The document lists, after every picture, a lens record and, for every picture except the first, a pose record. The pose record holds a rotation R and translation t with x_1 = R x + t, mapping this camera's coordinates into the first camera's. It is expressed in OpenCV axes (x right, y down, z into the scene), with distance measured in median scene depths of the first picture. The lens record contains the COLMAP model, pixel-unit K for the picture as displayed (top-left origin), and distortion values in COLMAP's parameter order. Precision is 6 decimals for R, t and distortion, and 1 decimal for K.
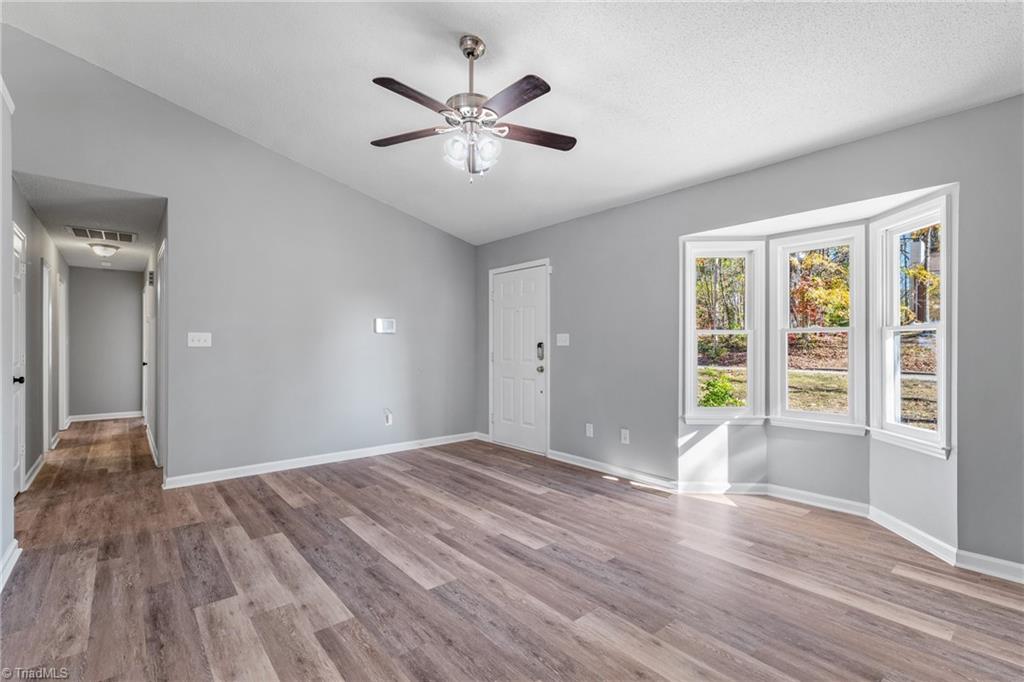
lens RADIAL K [[469.2, 0, 522.1], [0, 469.2, 345.3], [0, 0, 1]] dist [0.006218, -0.003124]
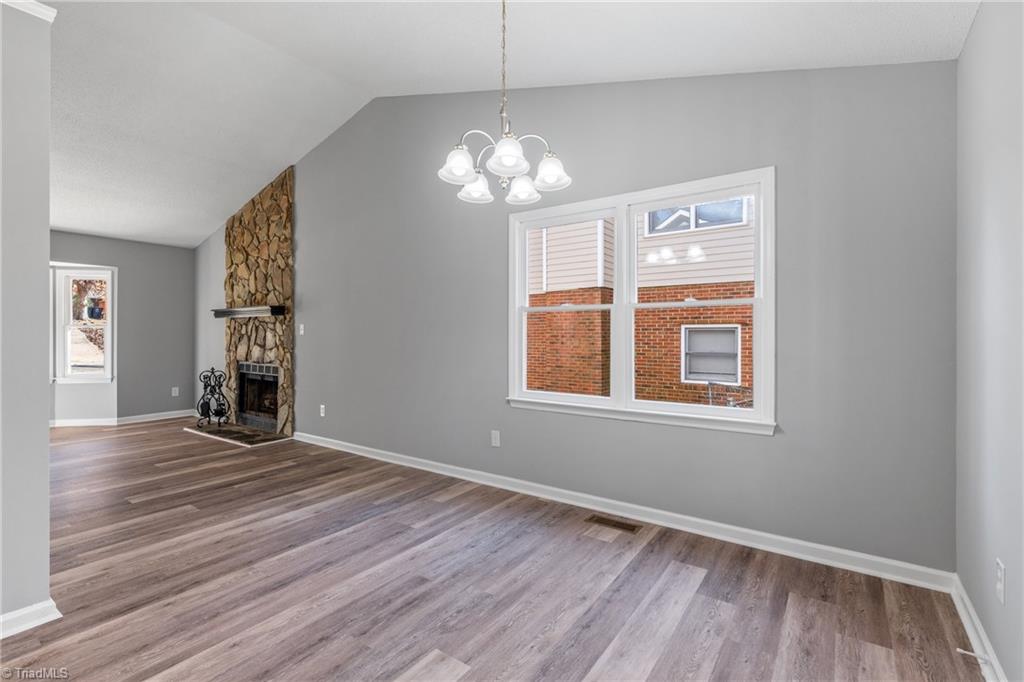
lens RADIAL K [[469.2, 0, 514.2], [0, 469.2, 336.3], [0, 0, 1]] dist [0.006218, -0.003124]
pose [[-0.251250, -0.002397, 0.967919, -1.638346], [0.002161, 0.999993, 0.003038, 0.007513], [-0.967920, 0.002855, -0.251243, -0.316174]]
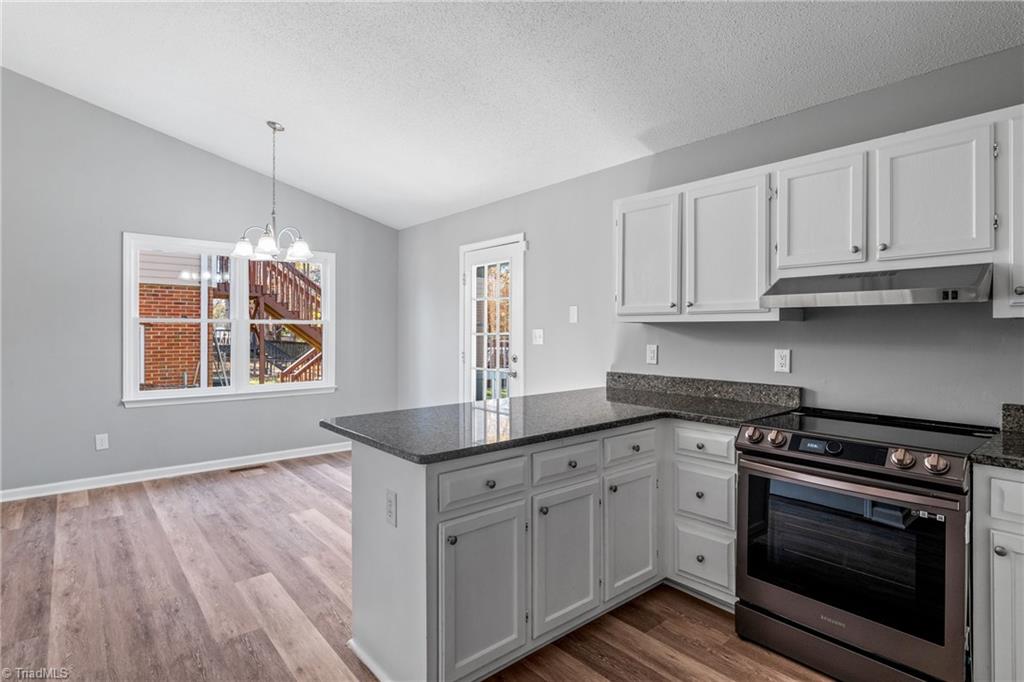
lens RADIAL K [[523.7, 0, 523.0], [0, 523.7, 333.0], [0, 0, 1]] dist [0.001077, -0.000939]
pose [[-0.999962, -0.003419, -0.008000, -1.577396], [-0.003473, 0.999971, 0.006820, -0.032408], [0.007976, 0.006847, -0.999945, 0.872105]]
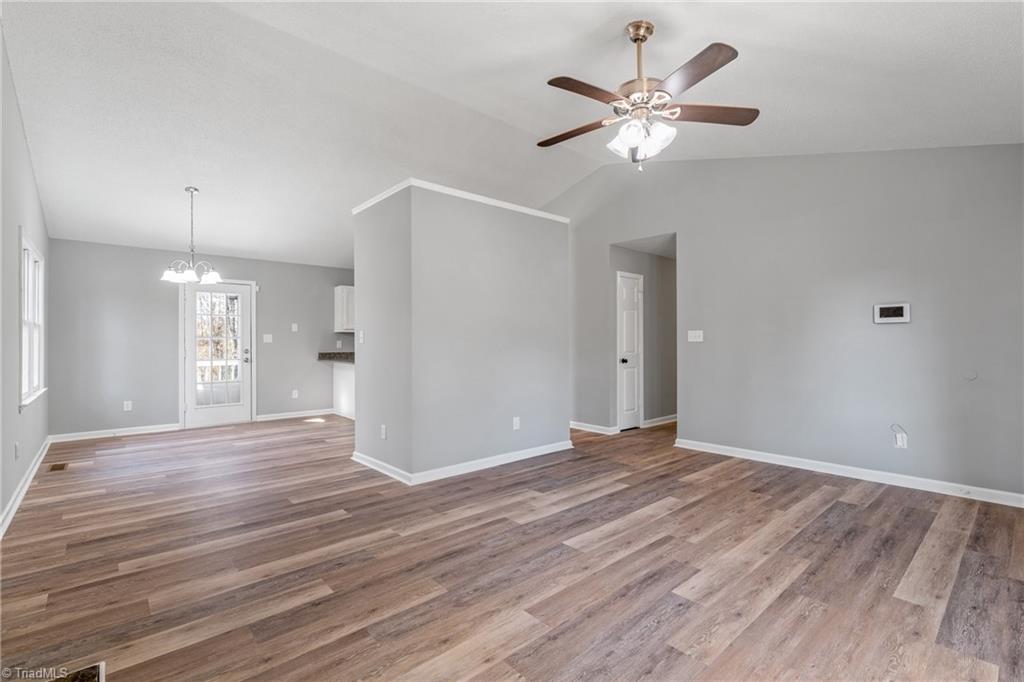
lens RADIAL K [[469.2, 0, 508.1], [0, 469.2, 335.1], [0, 0, 1]] dist [0.006218, -0.003124]
pose [[0.006941, -0.011658, -0.999908, 0.787865], [0.001544, 0.999931, -0.011647, 0.000986], [0.999975, -0.001463, 0.006958, 0.665510]]
